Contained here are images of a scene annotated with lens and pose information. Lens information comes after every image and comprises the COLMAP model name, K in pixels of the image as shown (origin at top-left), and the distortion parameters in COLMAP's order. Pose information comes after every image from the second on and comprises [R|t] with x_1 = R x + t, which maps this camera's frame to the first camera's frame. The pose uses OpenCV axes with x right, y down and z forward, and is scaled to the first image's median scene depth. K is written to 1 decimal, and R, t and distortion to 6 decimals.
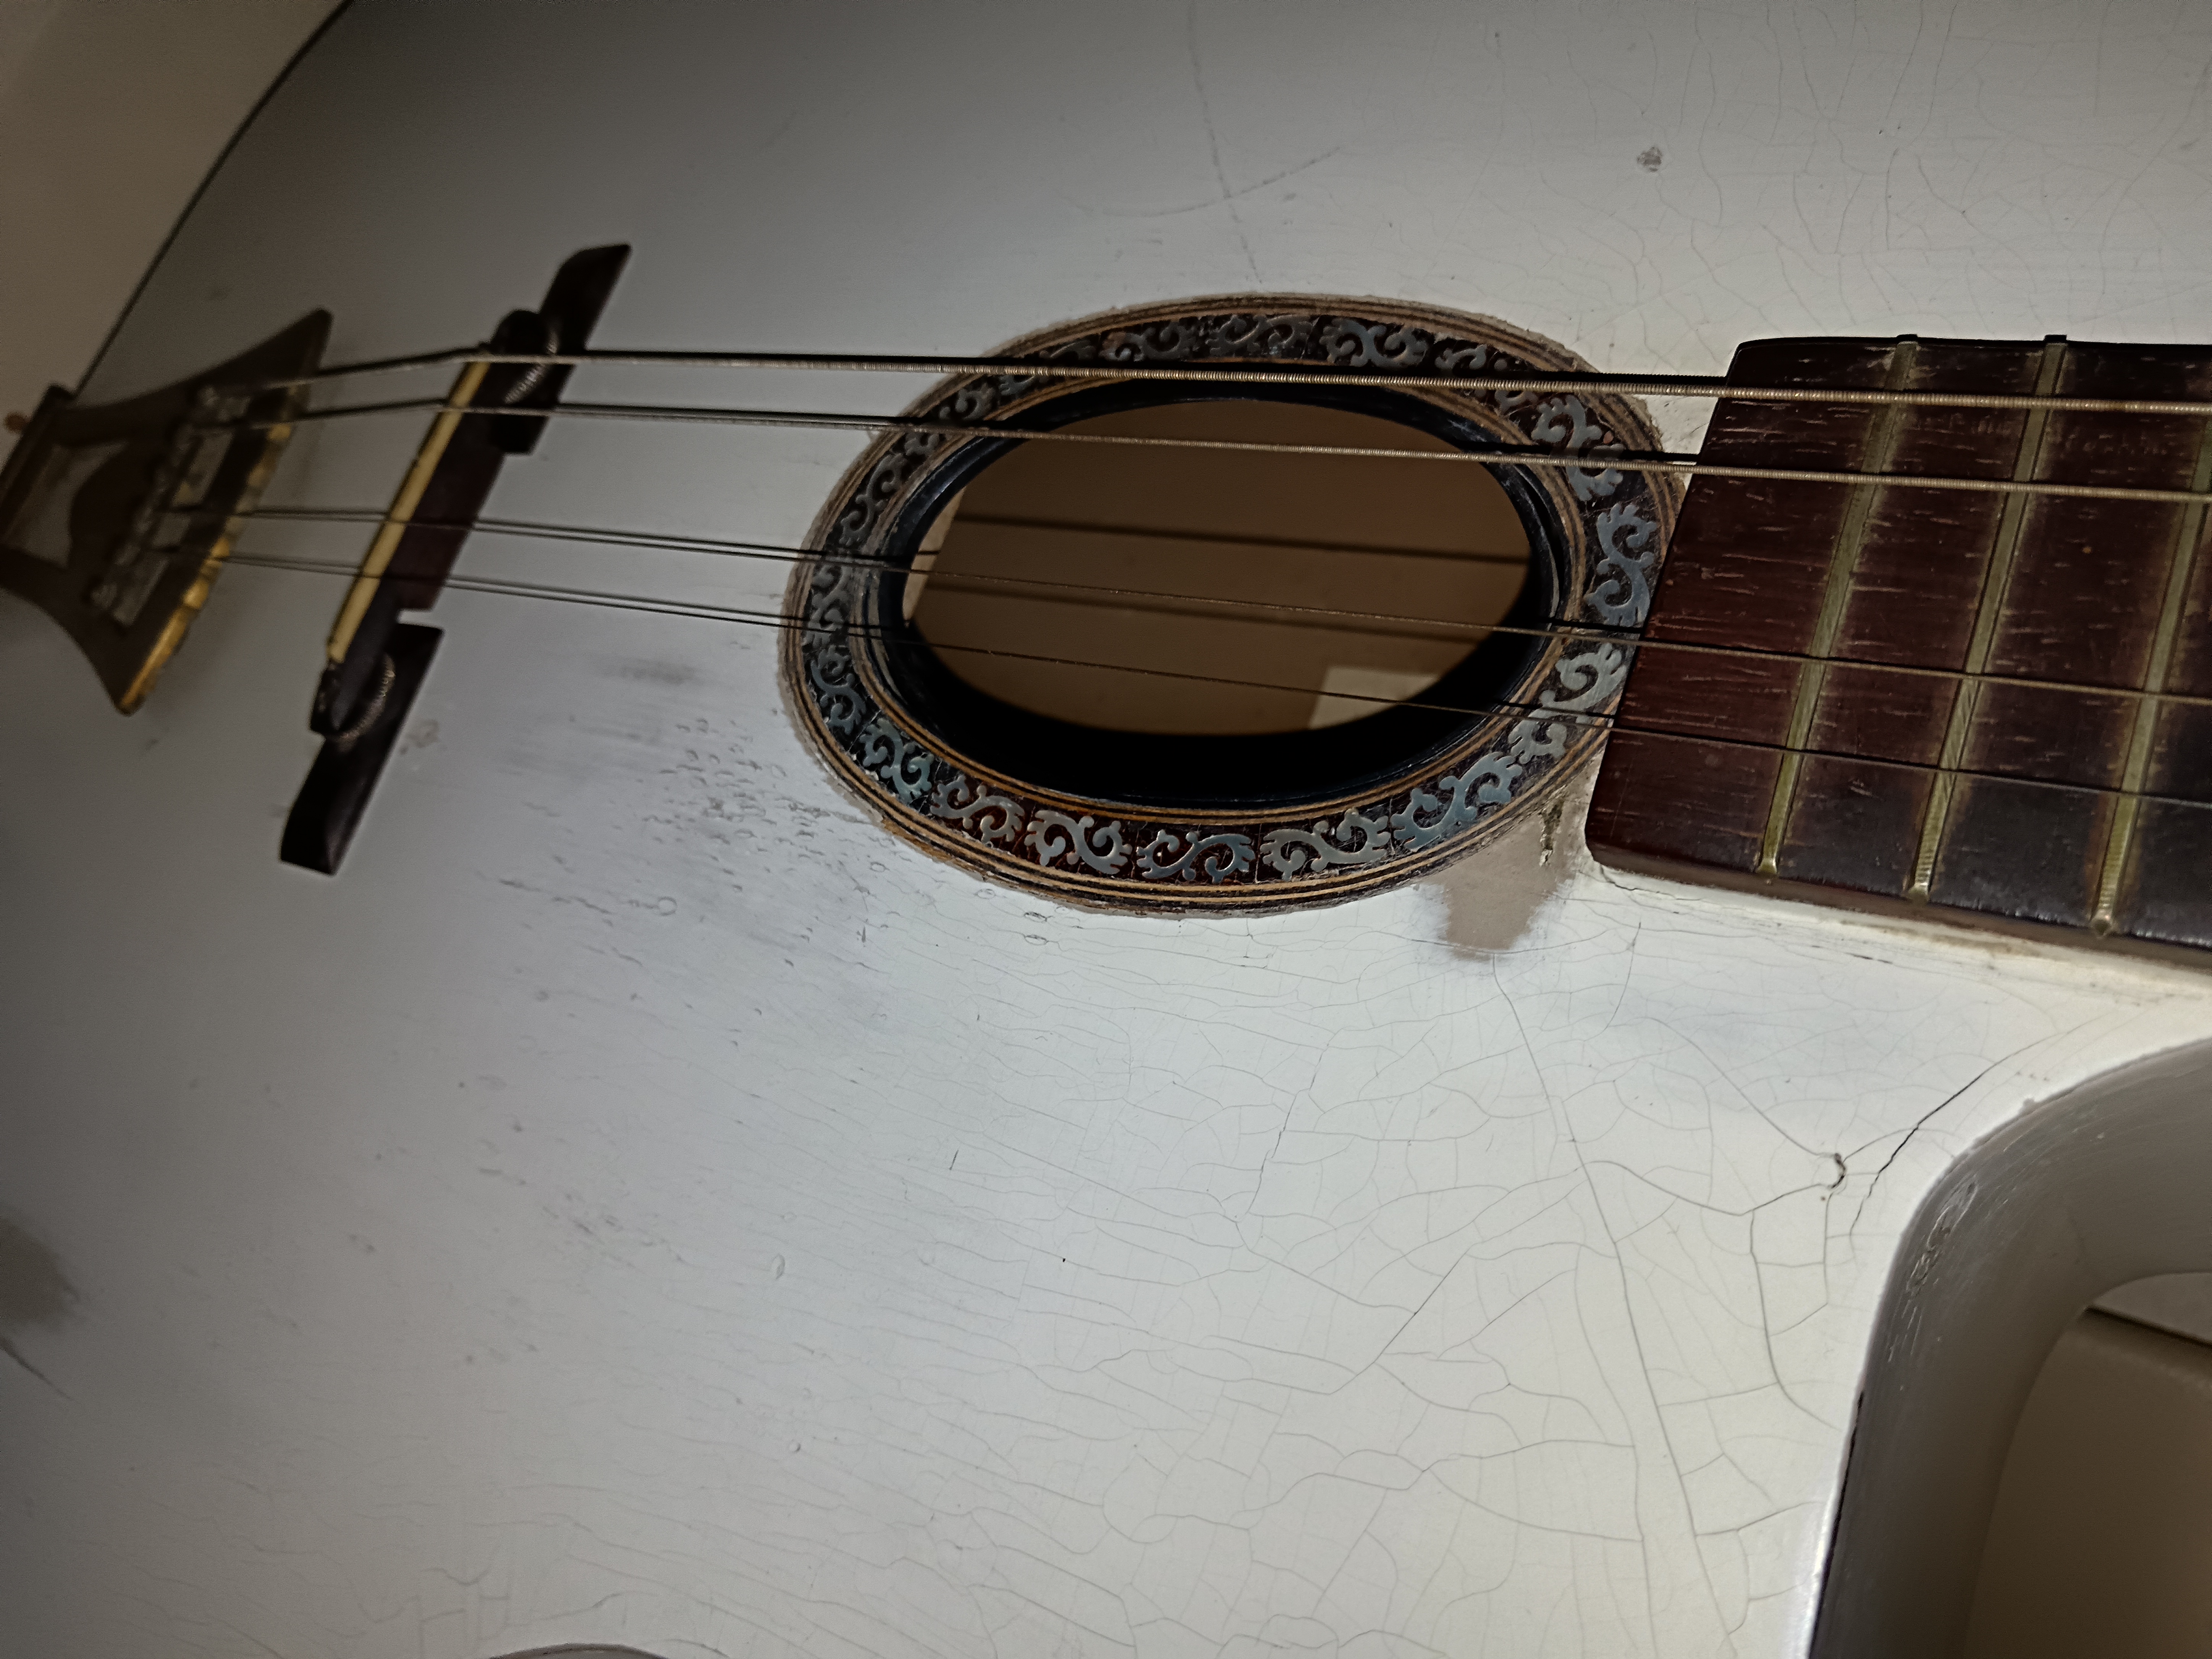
lens RADIAL K [[1748.8, 0, 1106.0], [0, 1748.8, 829.5], [0, 0, 1]] dist [-0.006009, -0.007673]
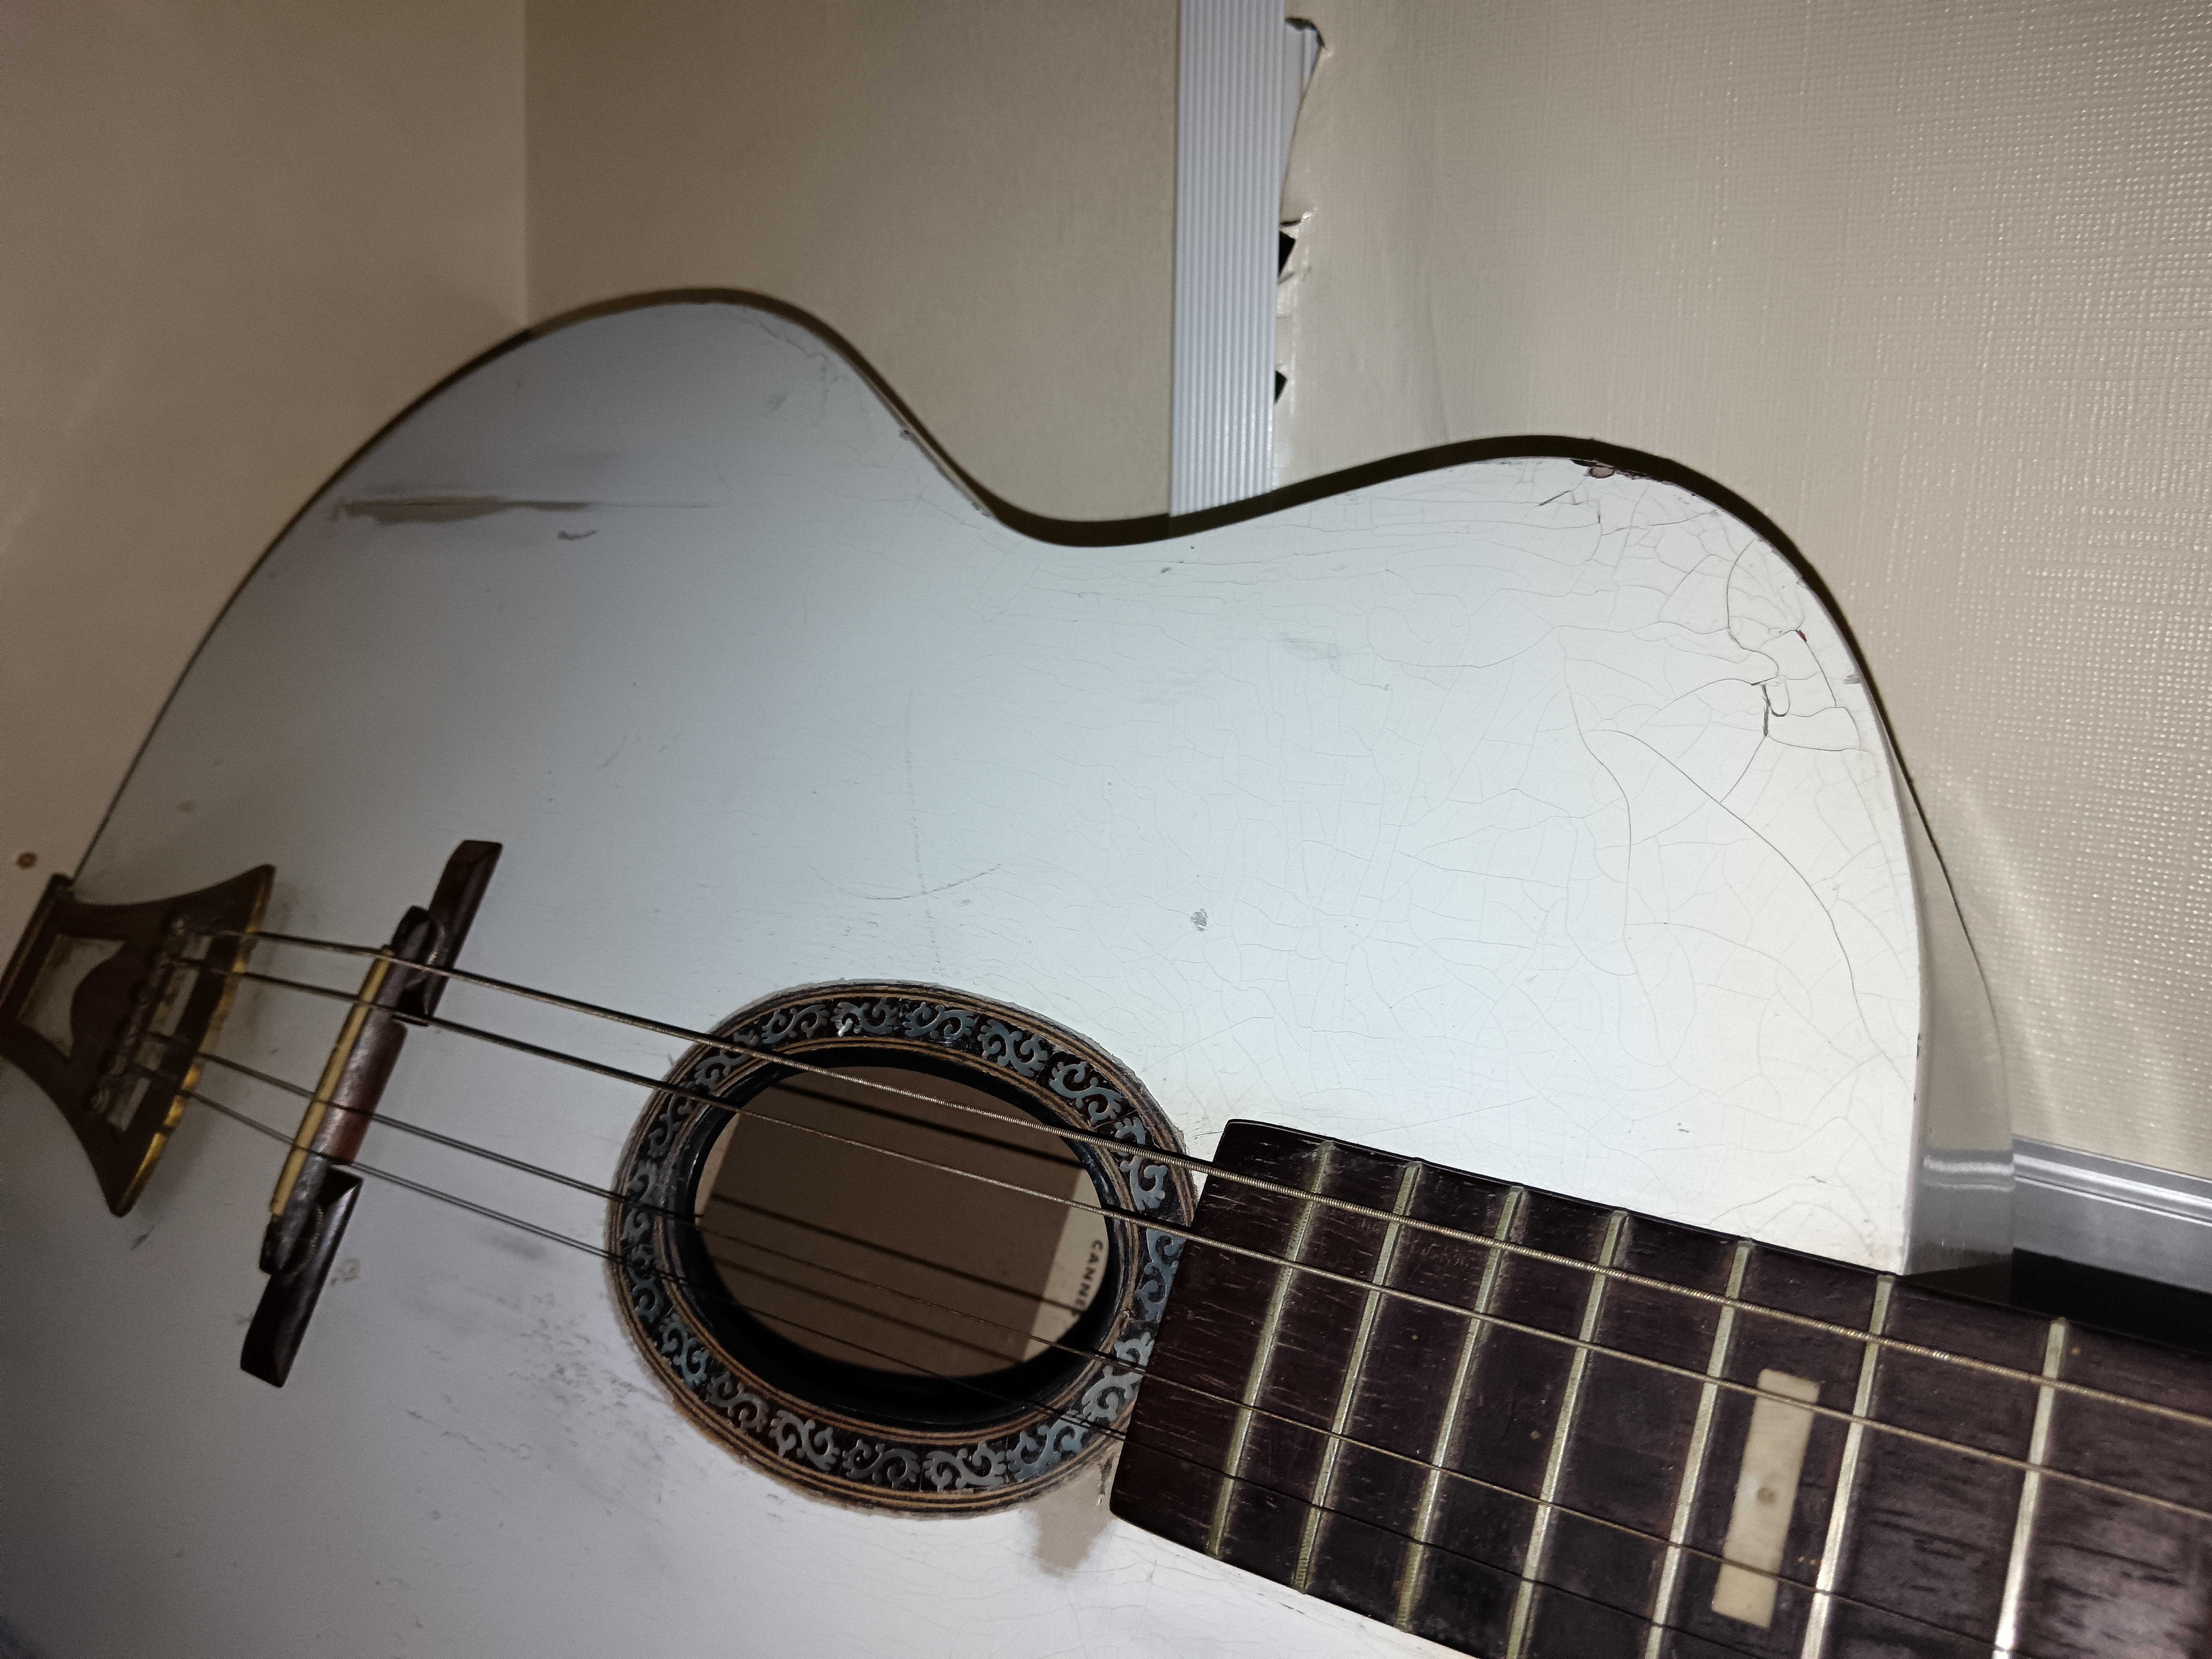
lens RADIAL K [[1746.6, 0, 1106.0], [0, 1746.6, 829.5], [0, 0, 1]] dist [0.008263, 0.002693]
pose [[0.998737, -0.047209, -0.017203, 0.259888], [0.046998, 0.998817, -0.012450, -0.432656], [0.017770, 0.011625, 0.999775, -0.357692]]
